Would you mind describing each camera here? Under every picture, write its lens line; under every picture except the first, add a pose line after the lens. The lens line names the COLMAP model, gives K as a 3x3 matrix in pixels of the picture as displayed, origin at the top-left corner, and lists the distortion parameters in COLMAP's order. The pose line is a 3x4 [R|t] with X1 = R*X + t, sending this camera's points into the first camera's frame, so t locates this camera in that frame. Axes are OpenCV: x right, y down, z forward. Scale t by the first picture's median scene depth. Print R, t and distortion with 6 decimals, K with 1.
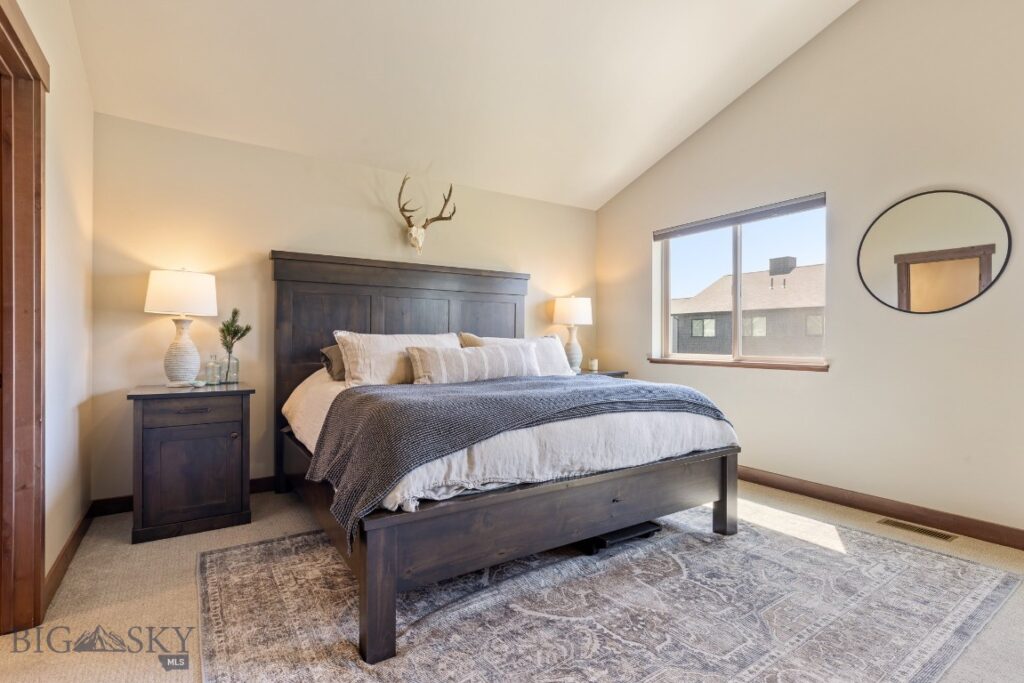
lens RADIAL K [[502.5, 0, 512.0], [0, 502.5, 341.5], [0, 0, 1]] dist [0.000465, -0.000042]
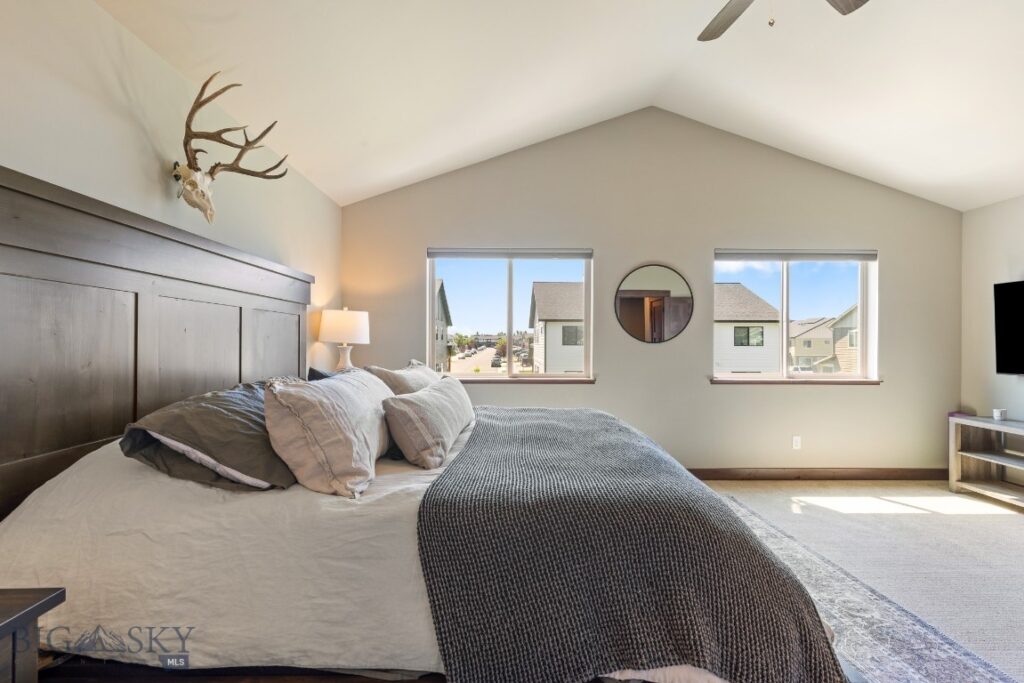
lens RADIAL K [[466.6, 0, 512.0], [0, 466.6, 341.5], [0, 0, 1]] dist [-0.000520, -0.000016]
pose [[0.524161, 0.001449, 0.851618, -0.553167], [0.002046, 0.999994, -0.002960, -0.050599], [-0.851617, 0.003294, 0.524154, 0.552717]]
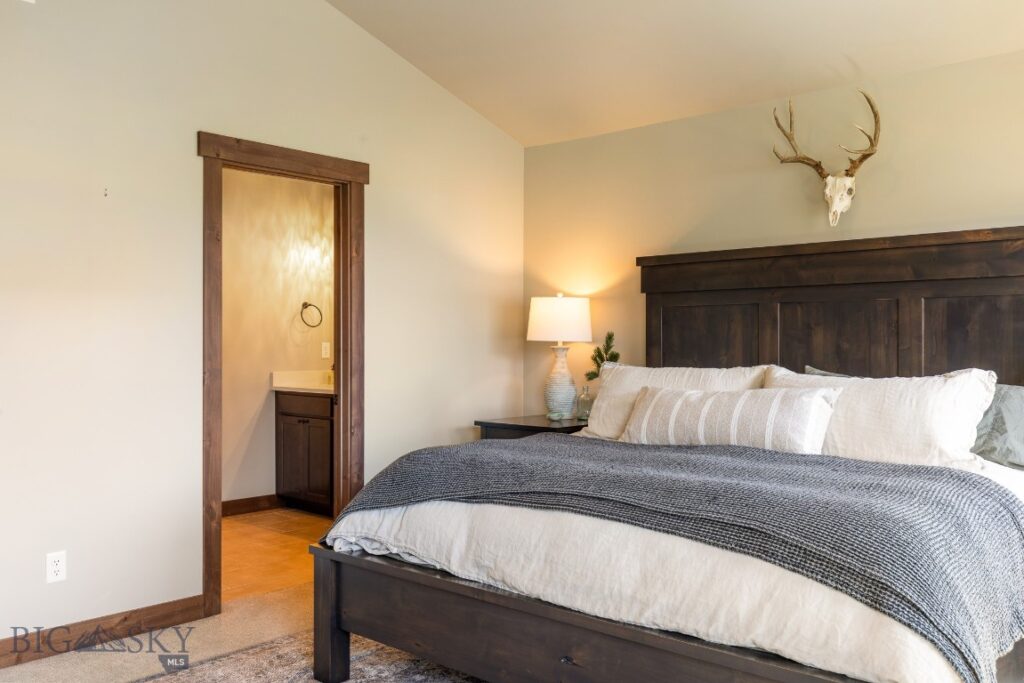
lens RADIAL K [[886.5, 0, 512.0], [0, 886.5, 341.5], [0, 0, 1]] dist [0.003035, 0.010071]
pose [[0.237210, -0.007962, -0.971426, 0.881214], [-0.002313, 0.999959, -0.008761, -0.037851], [0.971456, 0.004325, 0.237182, 0.496905]]
